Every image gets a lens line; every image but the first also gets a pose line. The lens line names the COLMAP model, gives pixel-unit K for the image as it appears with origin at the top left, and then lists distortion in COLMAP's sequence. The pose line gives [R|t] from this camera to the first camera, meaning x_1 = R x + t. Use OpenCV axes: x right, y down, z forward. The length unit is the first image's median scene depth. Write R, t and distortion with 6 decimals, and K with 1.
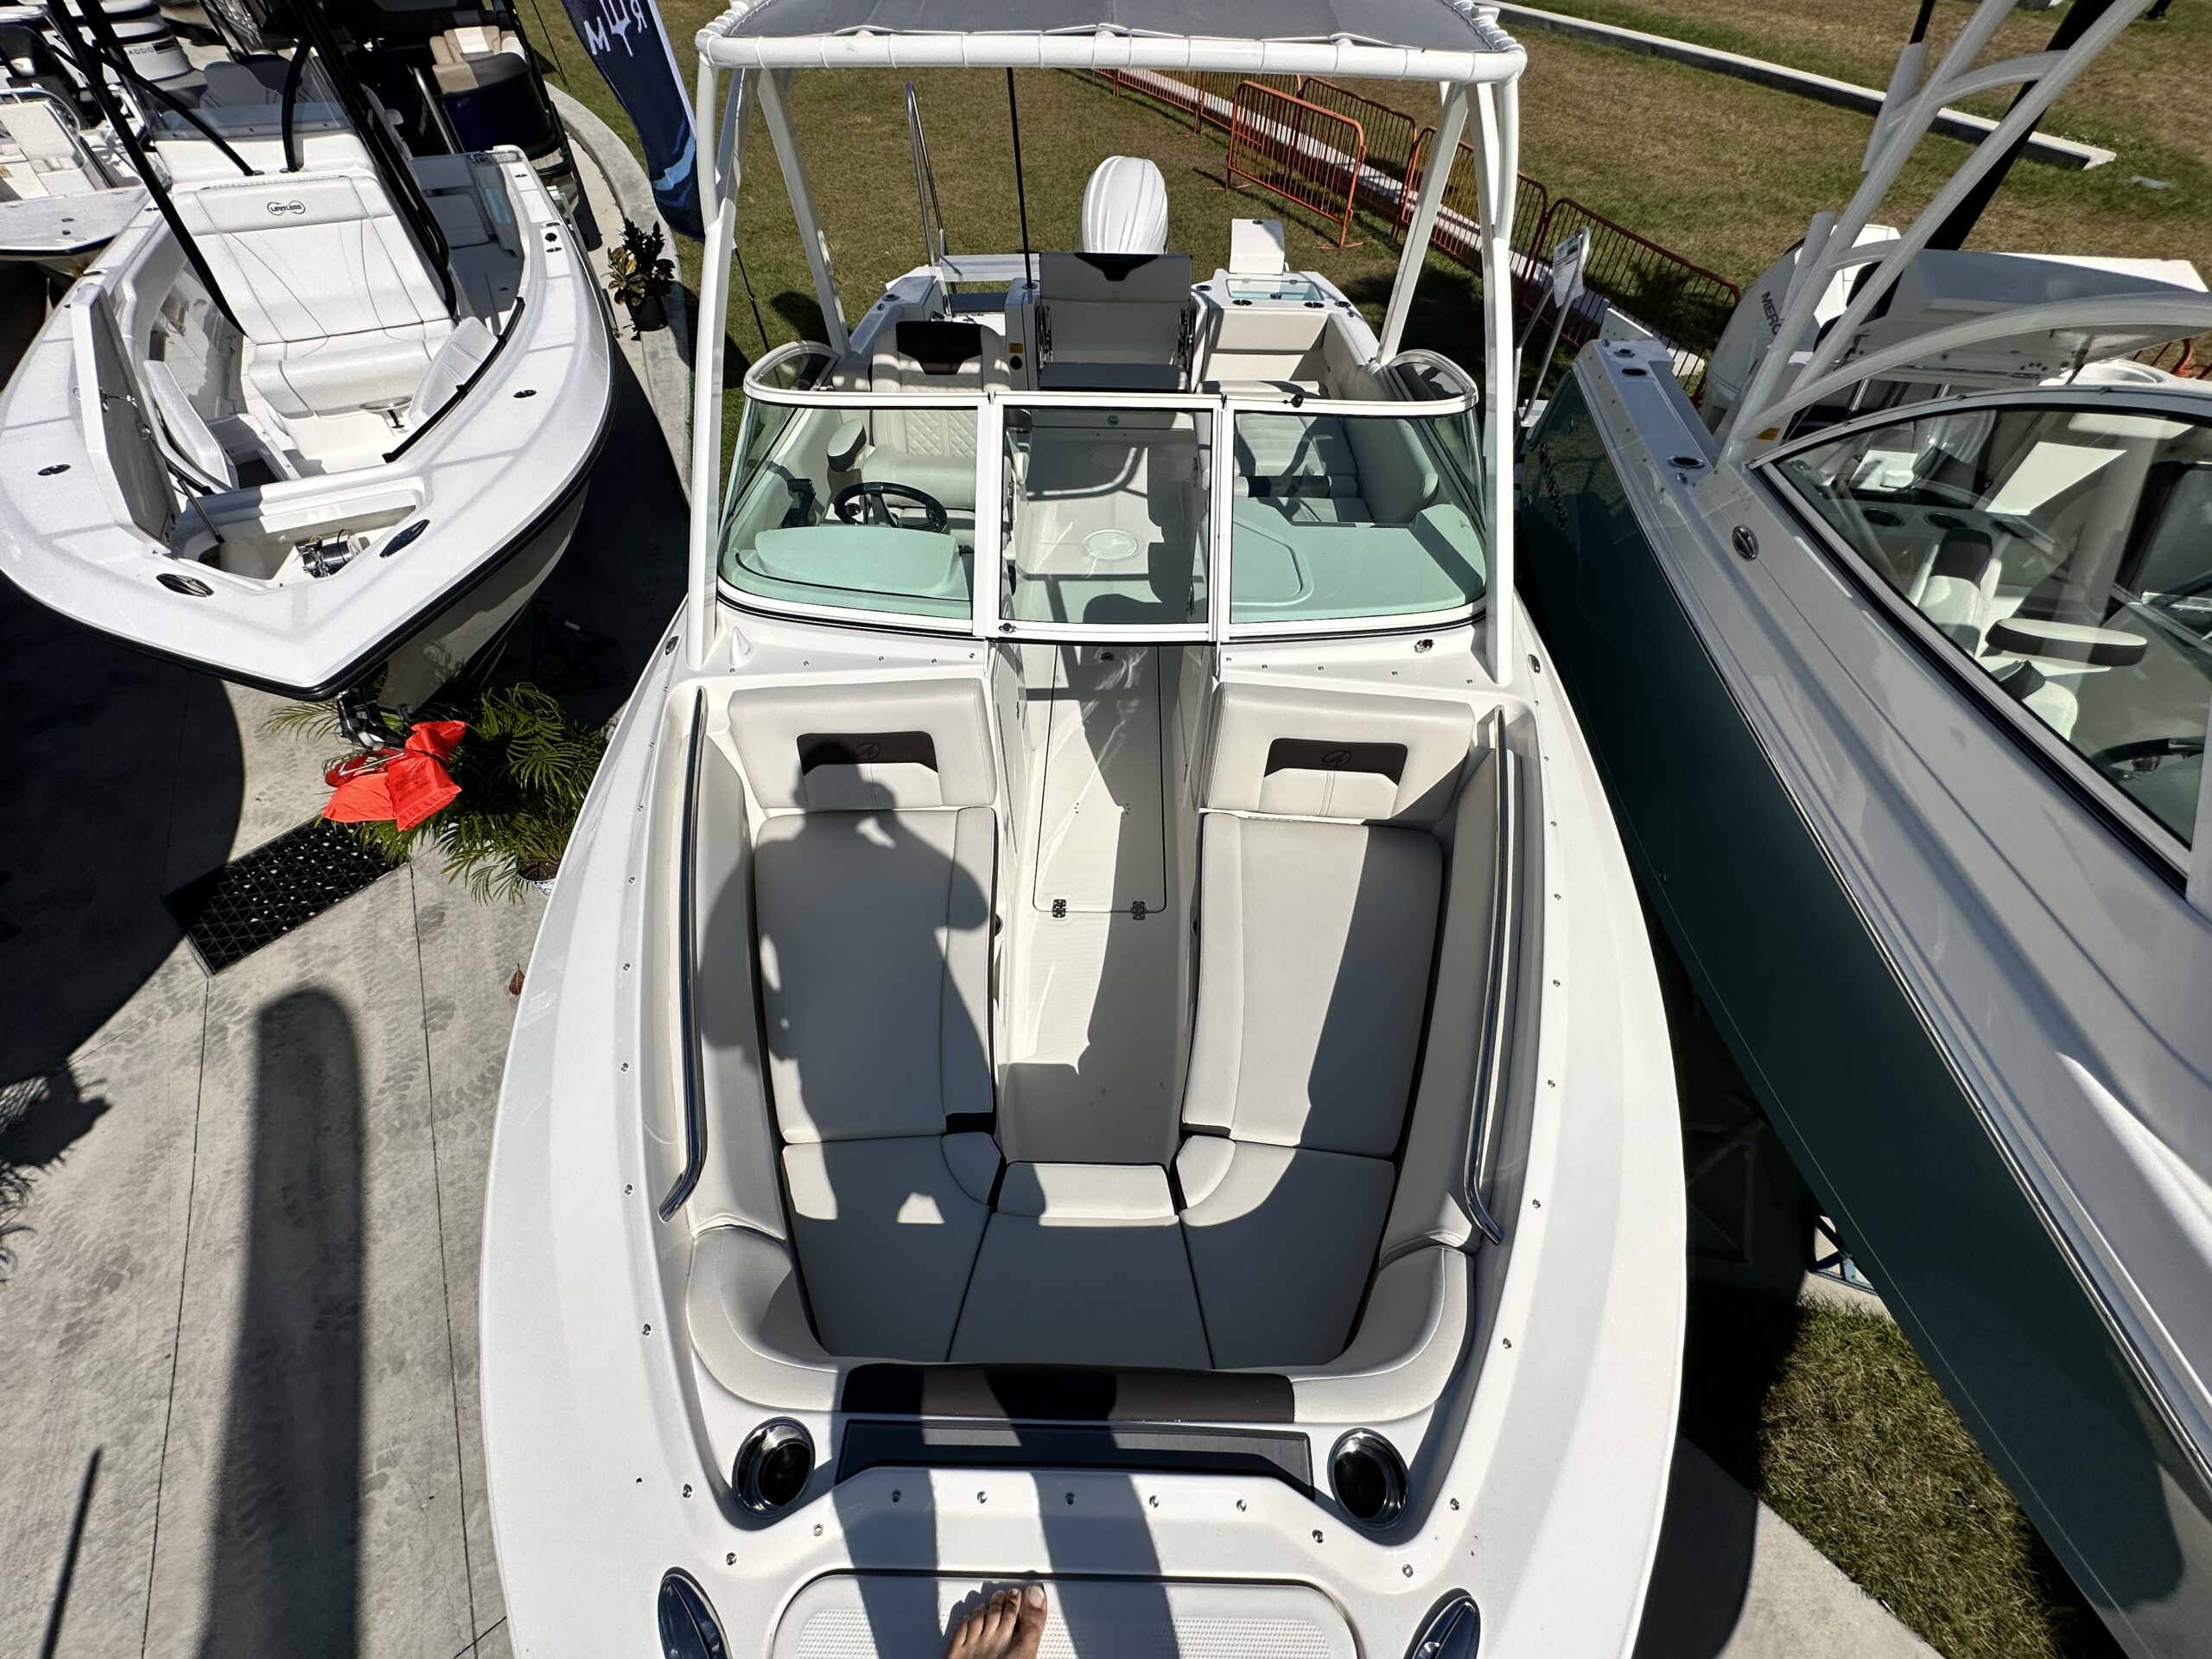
lens RADIAL K [[892.7, 0, 1114.7], [0, 892.7, 829.3], [0, 0, 1]] dist [-0.001852, 0.000026]
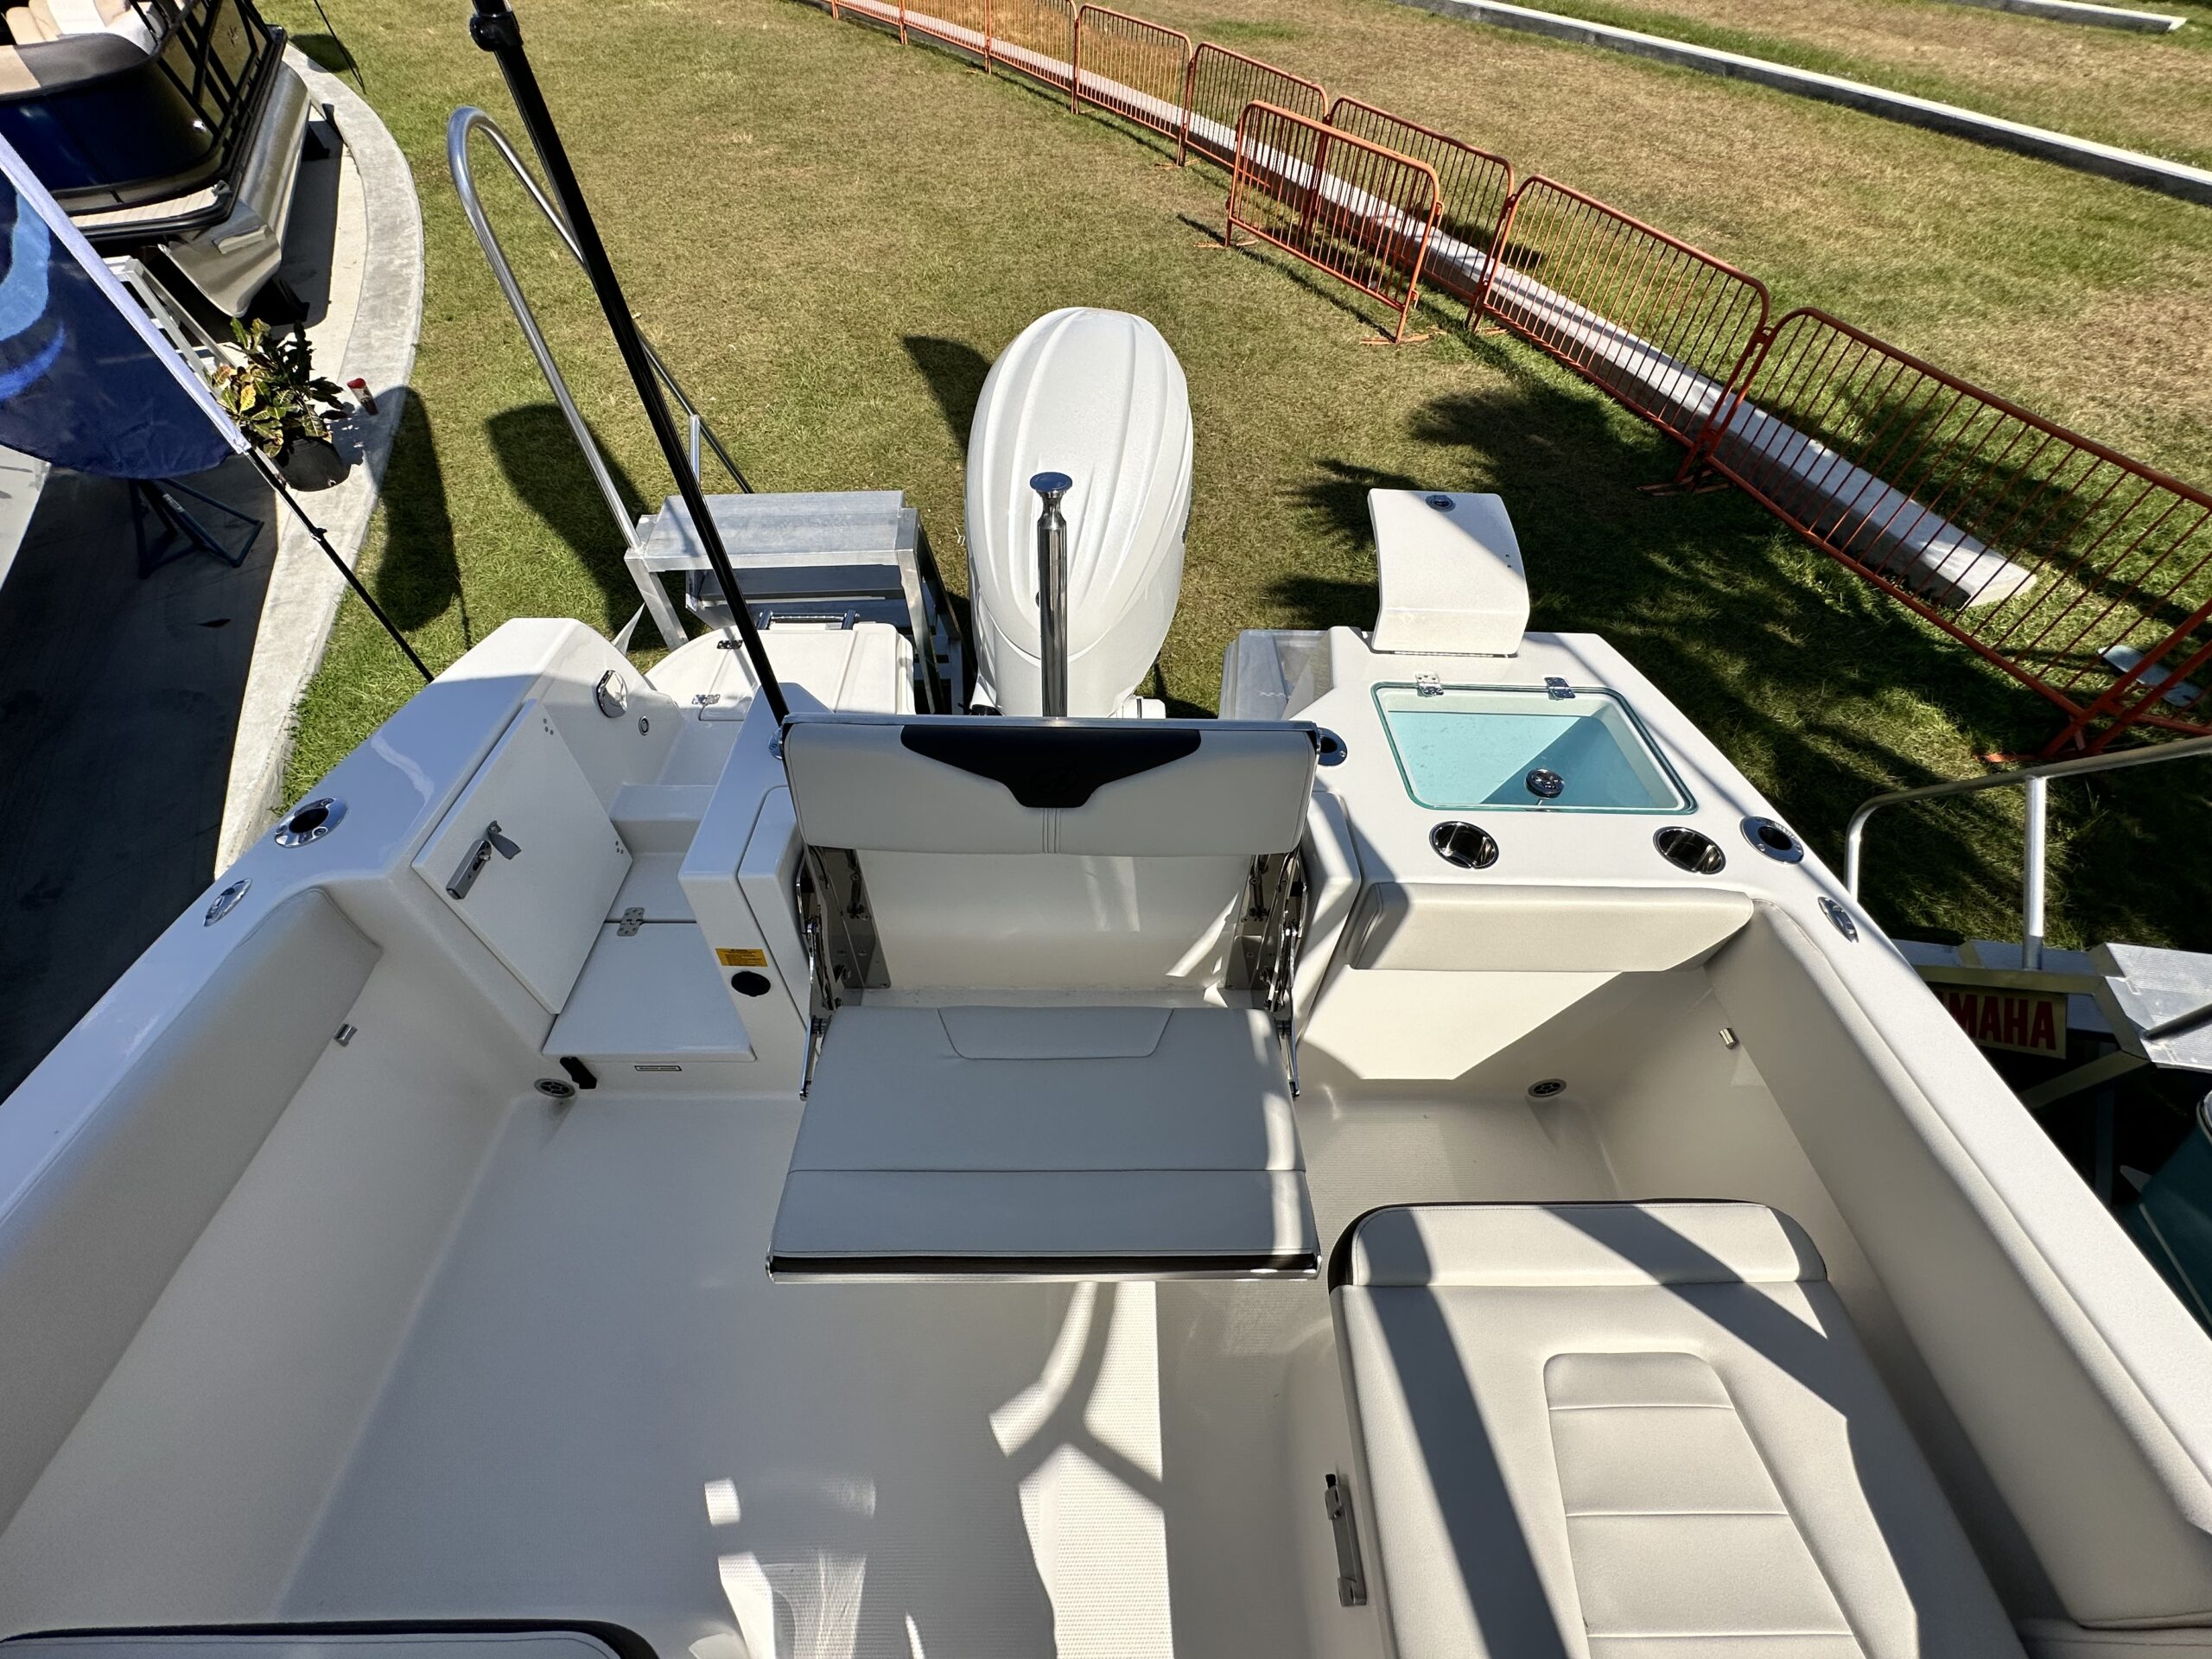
lens RADIAL K [[884.7, 0, 1106.6], [0, 884.7, 824.7], [0, 0, 1]] dist [-0.002427, 0.000502]
pose [[0.999493, -0.005157, 0.031431, 0.002719], [0.005317, 0.999973, -0.004994, -0.230916], [-0.031405, 0.005159, 0.999493, 0.269722]]
